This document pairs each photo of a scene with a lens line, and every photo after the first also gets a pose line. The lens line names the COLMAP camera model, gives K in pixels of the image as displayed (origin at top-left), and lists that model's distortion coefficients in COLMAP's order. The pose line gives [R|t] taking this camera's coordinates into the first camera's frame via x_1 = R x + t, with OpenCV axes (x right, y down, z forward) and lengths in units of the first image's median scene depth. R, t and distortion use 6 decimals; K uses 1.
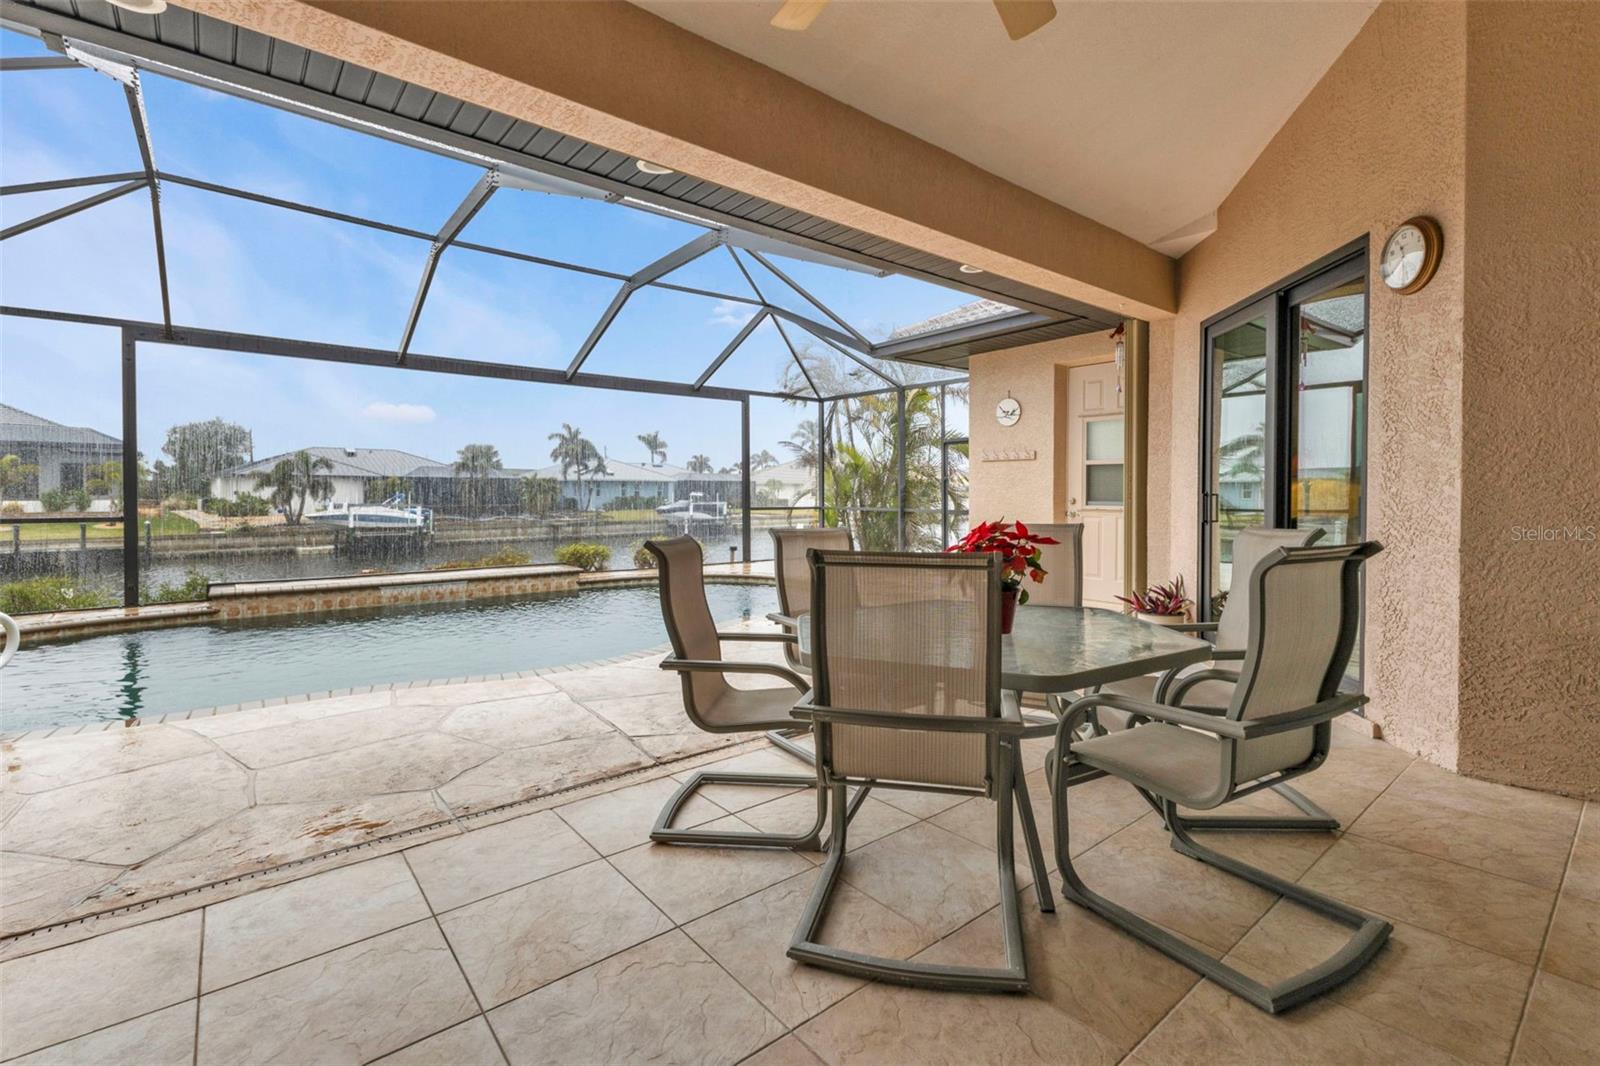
lens RADIAL K [[688.8, 0, 798.1], [0, 688.8, 508.9], [0, 0, 1]] dist [0.000461, 0.000241]
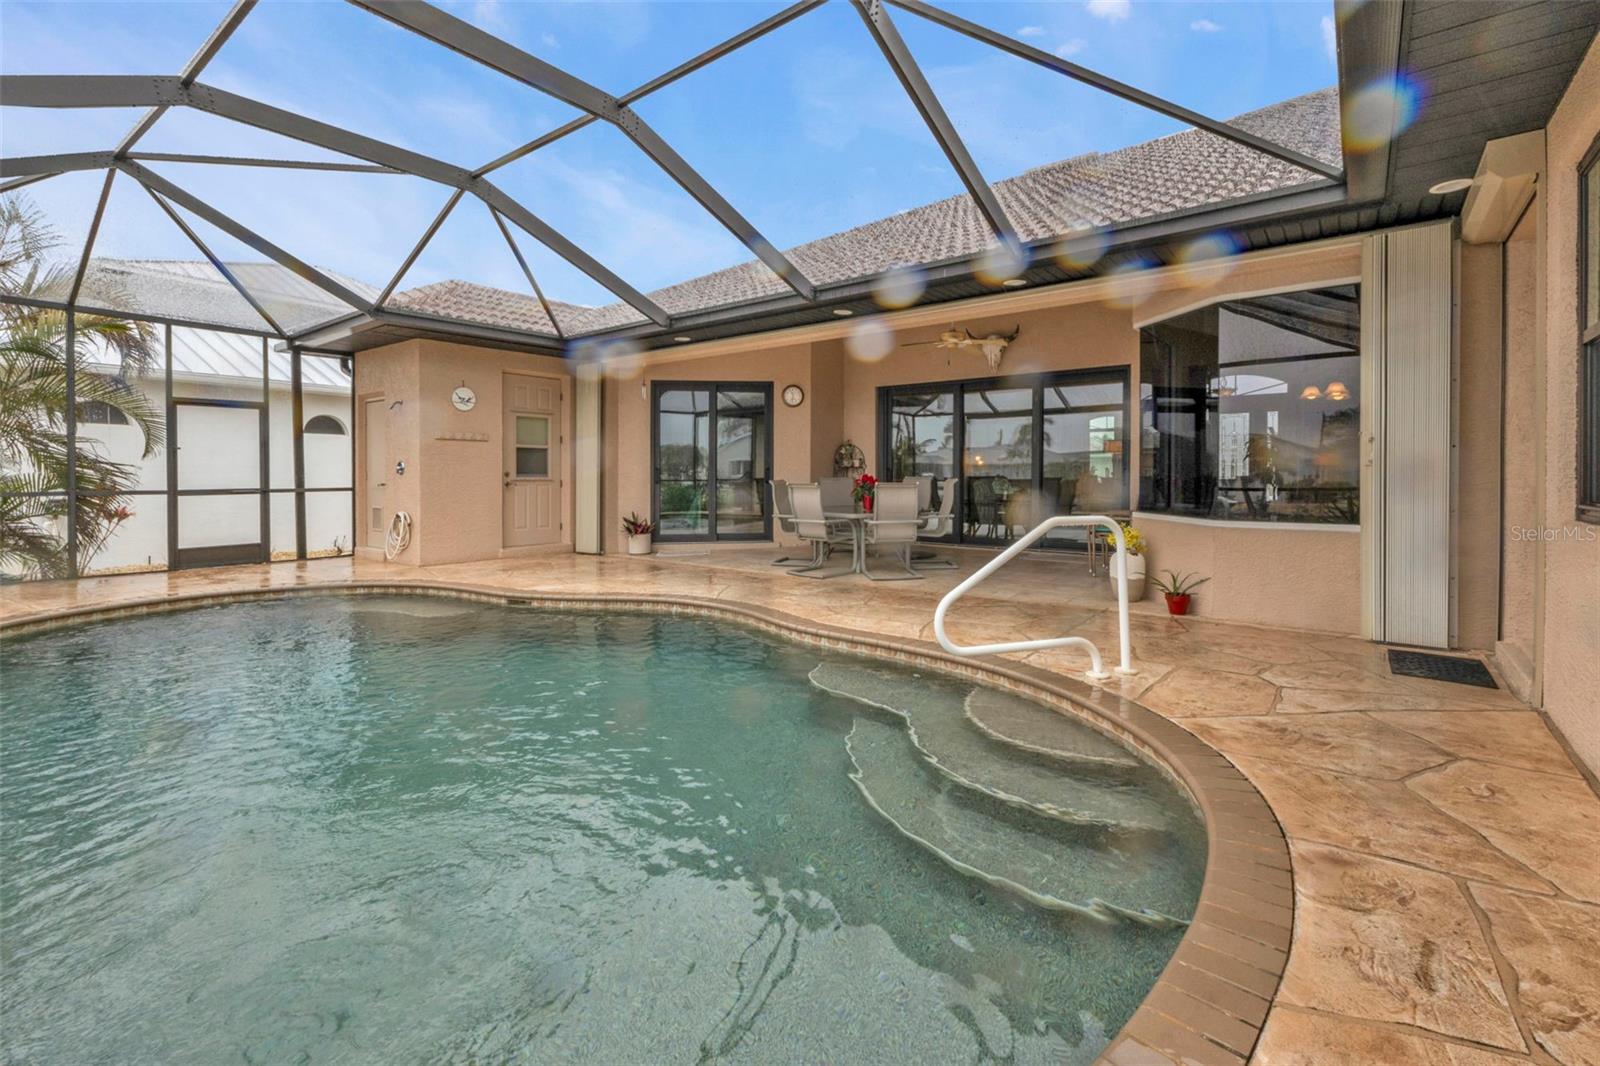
lens RADIAL K [[707.1, 0, 826.6], [0, 707.1, 478.7], [0, 0, 1]] dist [0.001027, 0.000123]
pose [[-0.248339, -0.009912, 0.968622, -0.182208], [0.020957, 0.999659, 0.015603, -0.001957], [-0.968446, 0.024174, -0.248046, 0.126853]]
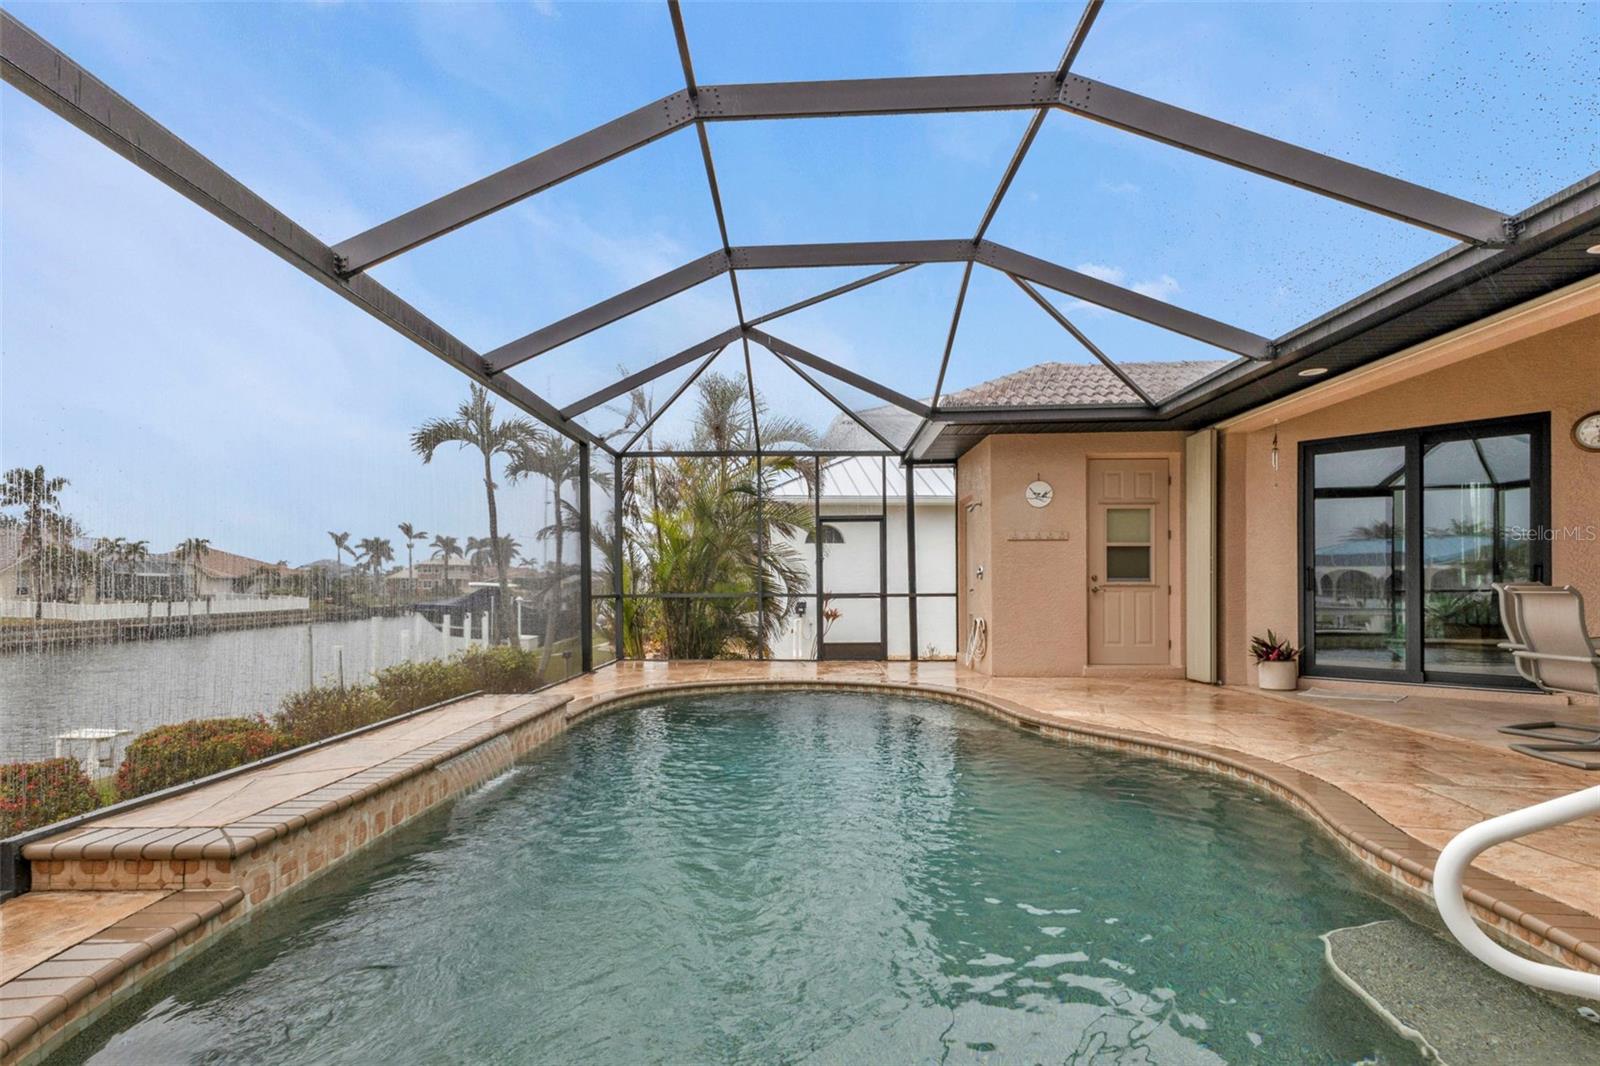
lens RADIAL K [[801.8, 0, 778.9], [0, 801.8, 587.3], [0, 0, 1]] dist [0.004105, 0.000769]
pose [[0.666641, -0.005796, 0.745357, -0.156303], [0.022924, 0.999656, -0.012729, 0.001340], [-0.745027, 0.025572, 0.666544, 0.087319]]
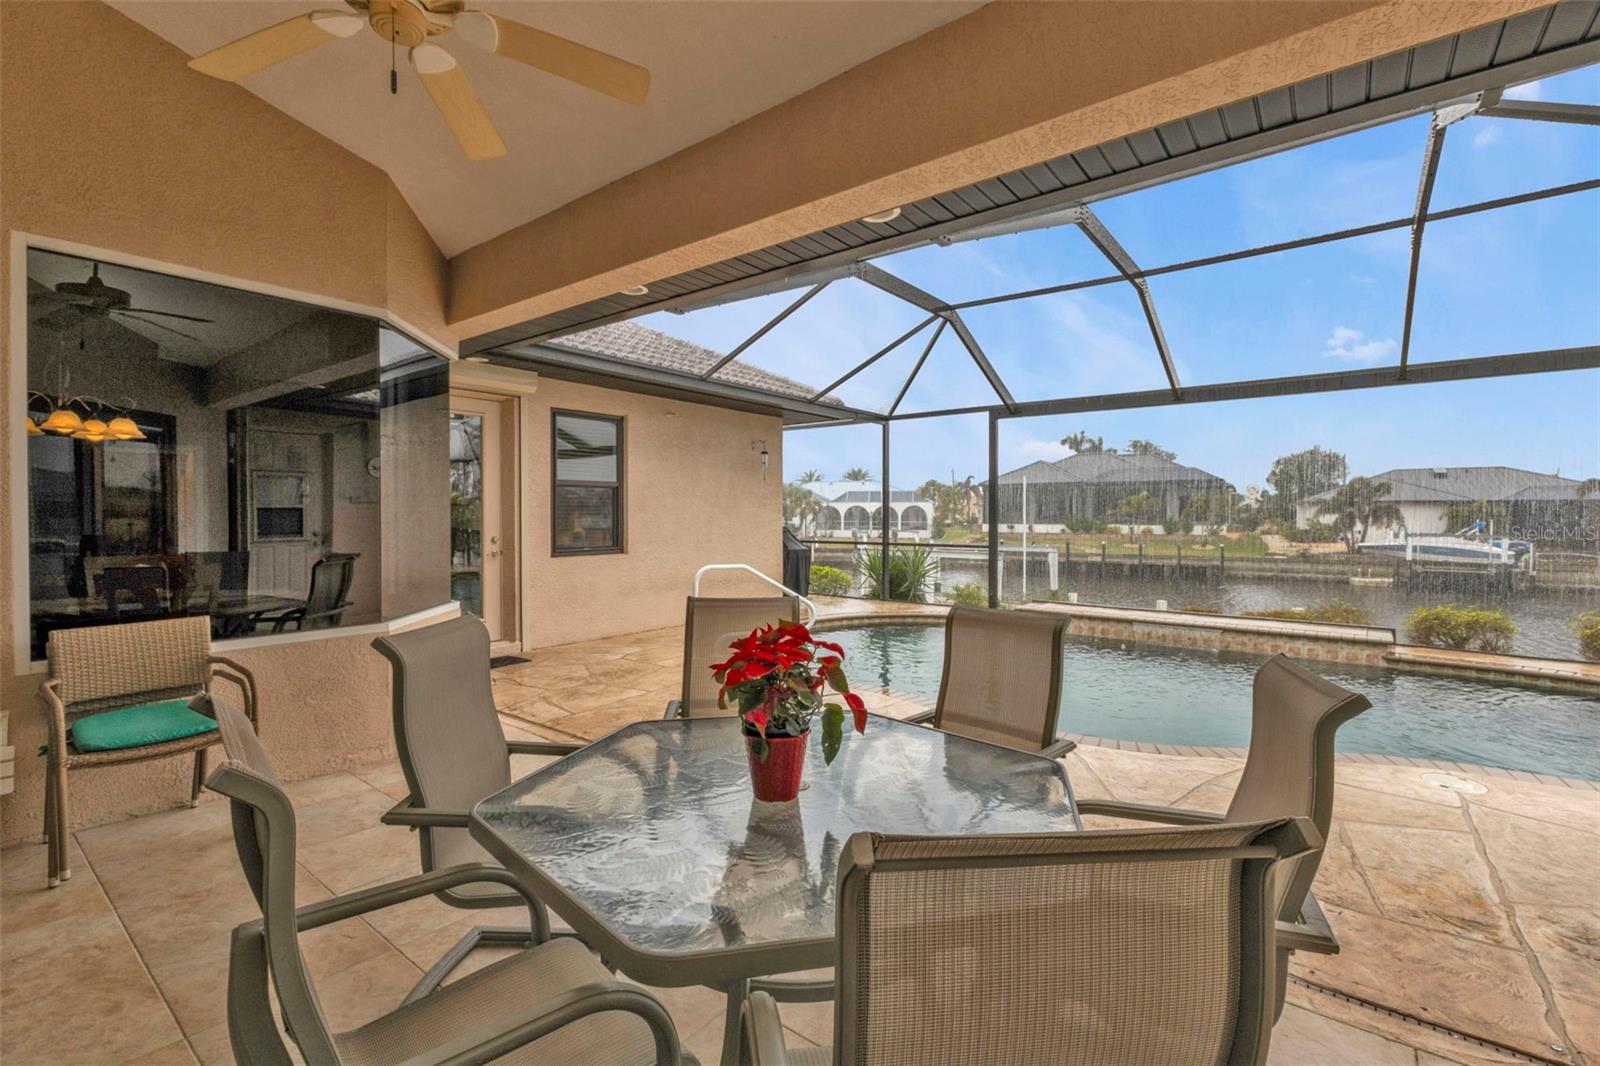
lens RADIAL K [[707.1, 0, 826.6], [0, 707.1, 478.7], [0, 0, 1]] dist [0.001027, 0.000123]
pose [[0.240940, -0.051062, -0.969196, 0.055648], [-0.025563, 0.997935, -0.058932, -0.004545], [0.970203, 0.038975, 0.239137, 0.053164]]
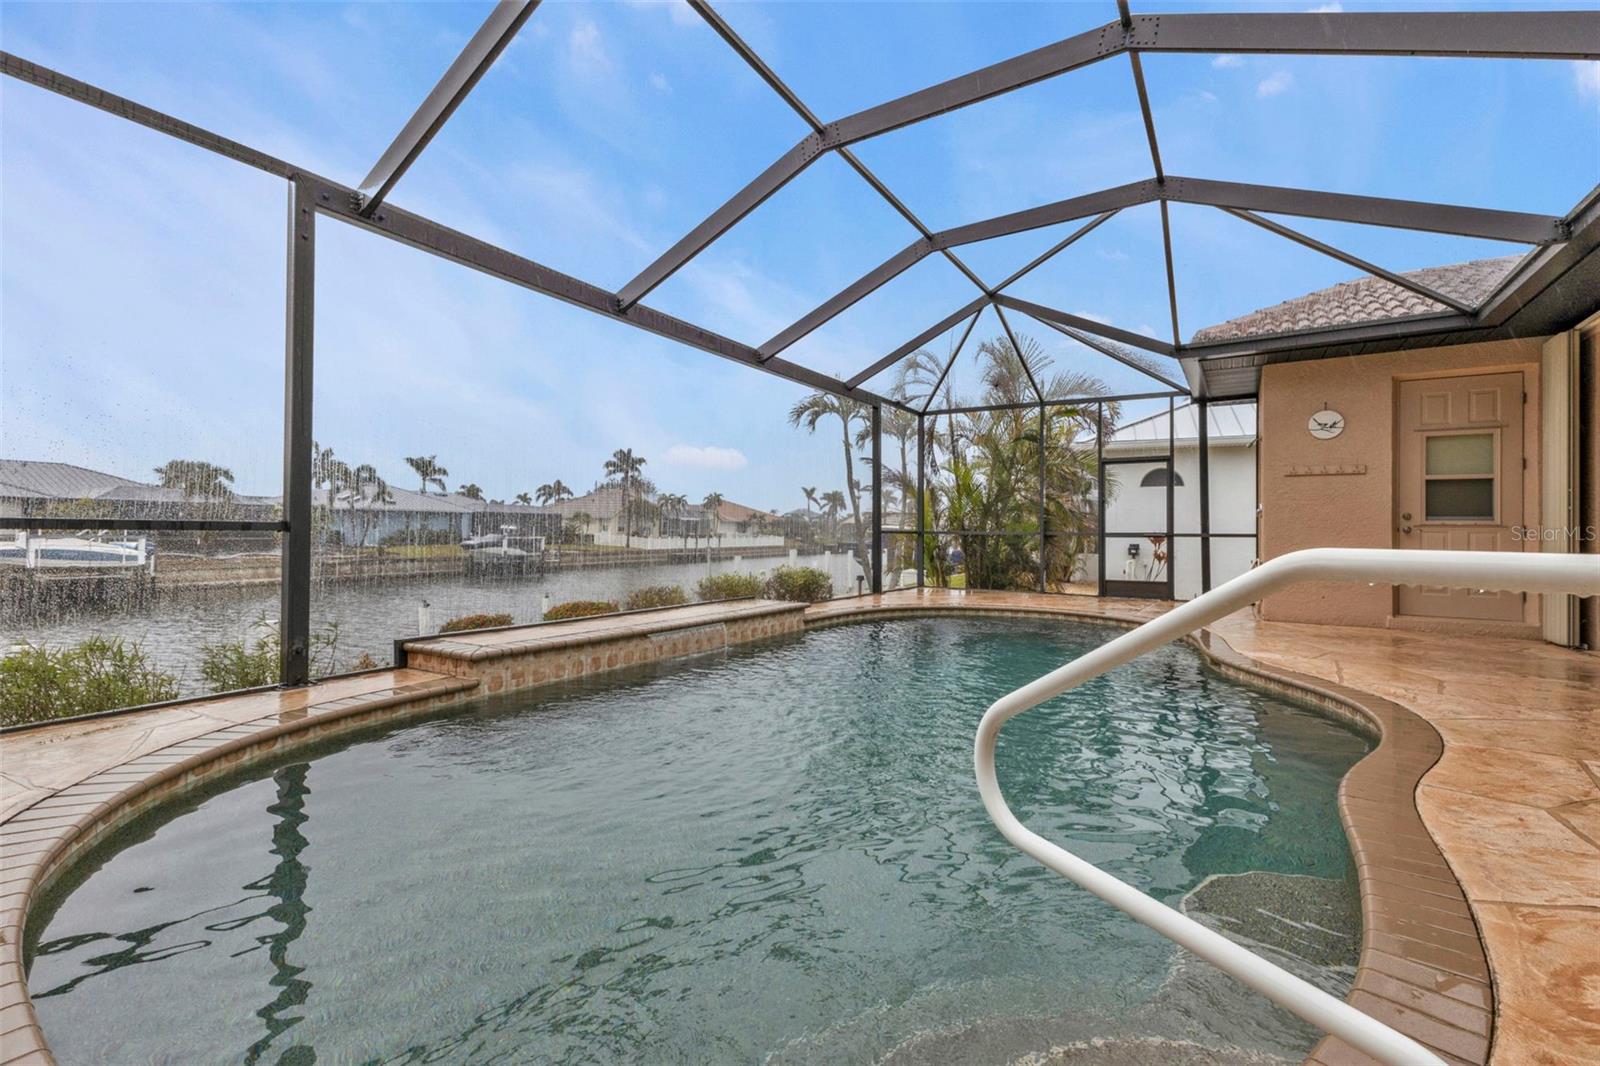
lens RADIAL K [[704.2, 0, 800.0], [0, 704.2, 533.0], [0, 0, 1]] dist [0.001770, 0.000422]
pose [[0.948515, 0.004866, 0.316694, -0.125900], [0.000949, 0.999834, -0.018207, 0.004909], [-0.316730, 0.017570, 0.948353, 0.054727]]
